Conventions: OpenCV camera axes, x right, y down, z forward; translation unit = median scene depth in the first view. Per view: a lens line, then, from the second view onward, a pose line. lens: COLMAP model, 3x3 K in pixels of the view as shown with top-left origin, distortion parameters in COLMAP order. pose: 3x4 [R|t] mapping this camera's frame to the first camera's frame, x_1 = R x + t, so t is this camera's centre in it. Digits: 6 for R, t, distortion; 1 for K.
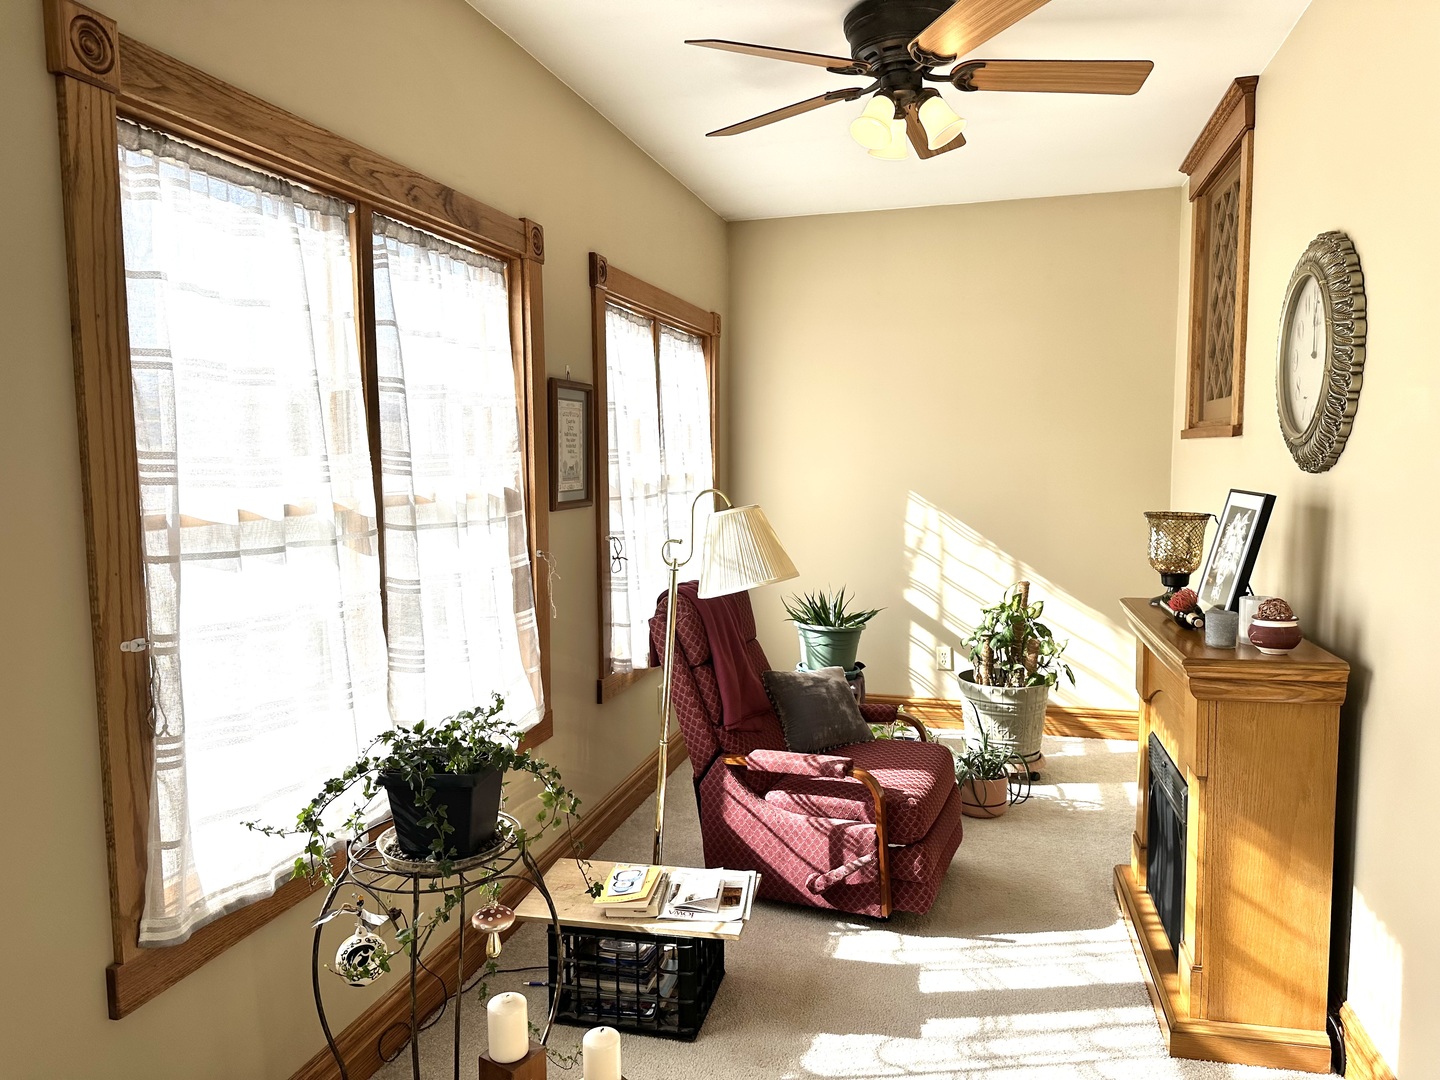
lens RADIAL K [[1007.4, 0, 731.4], [0, 1007.4, 534.3], [0, 0, 1]] dist [0.119704, -0.146569]
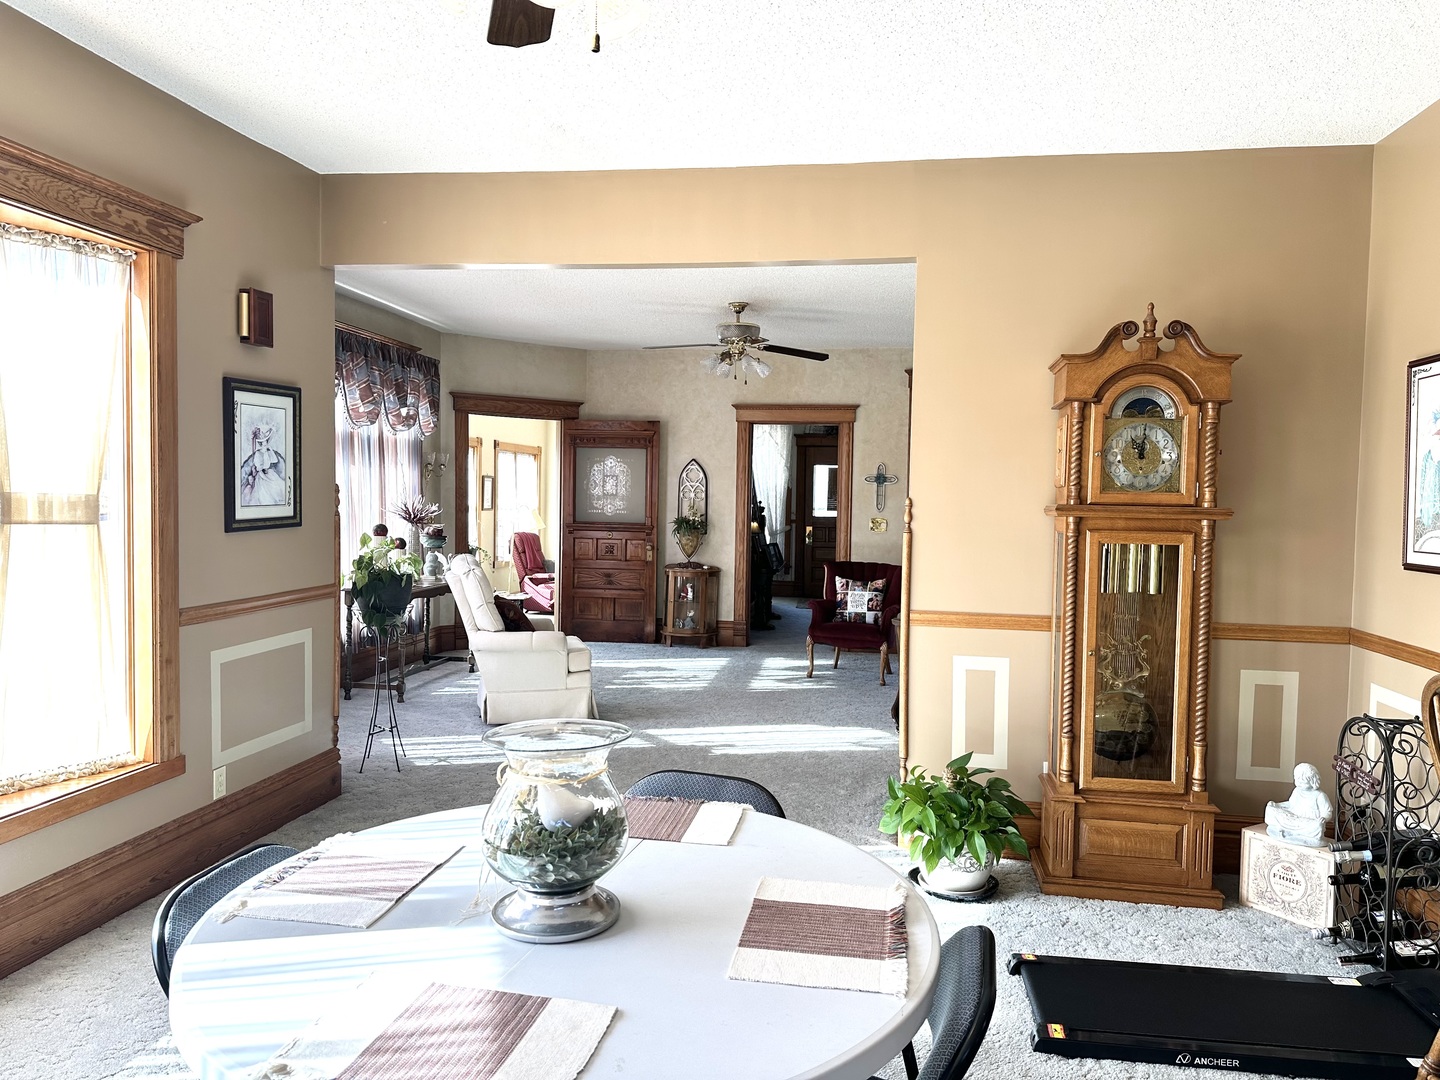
lens RADIAL K [[1031.3, 0, 720.4], [0, 1031.3, 544.7], [0, 0, 1]] dist [0.046624, -0.001677]
pose [[0.995877, 0.015526, 0.089374, 0.371703], [-0.012469, 0.999321, -0.034658, 0.230278], [-0.089852, 0.033400, 0.995395, -2.977916]]
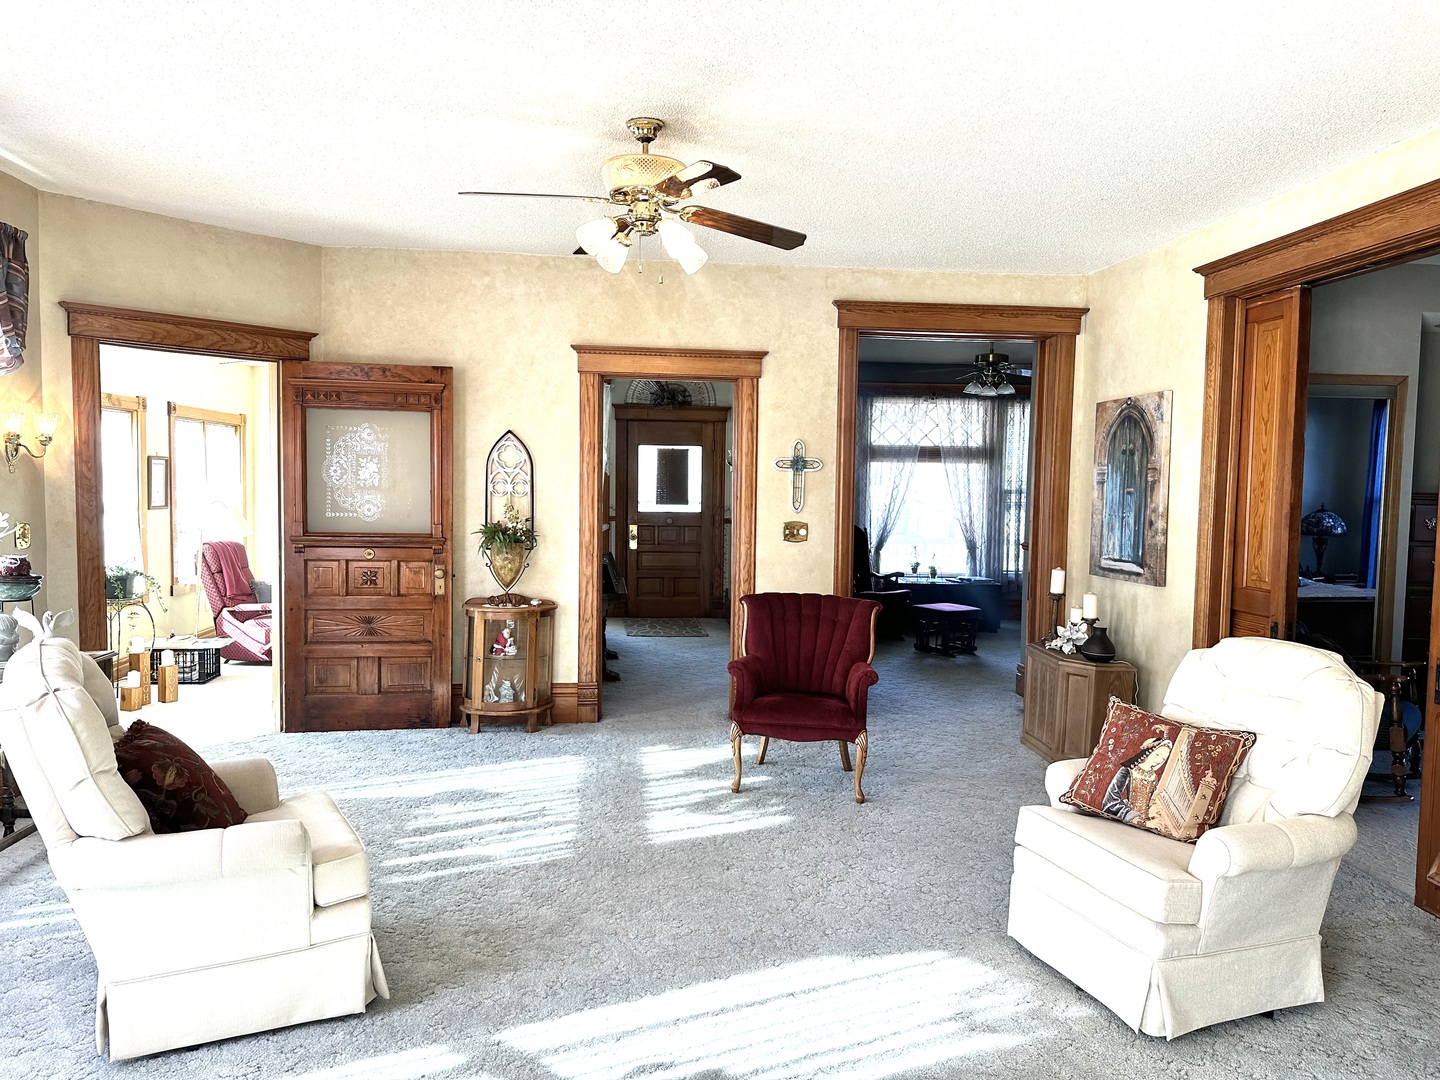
lens RADIAL K [[986.9, 0, 723.6], [0, 986.9, 548.7], [0, 0, 1]] dist [0.110153, -0.237561]
pose [[0.936960, -0.005487, 0.349393, 0.286342], [0.010395, 0.999872, -0.012174, 0.116603], [-0.349281, 0.015039, 0.936897, -1.782551]]
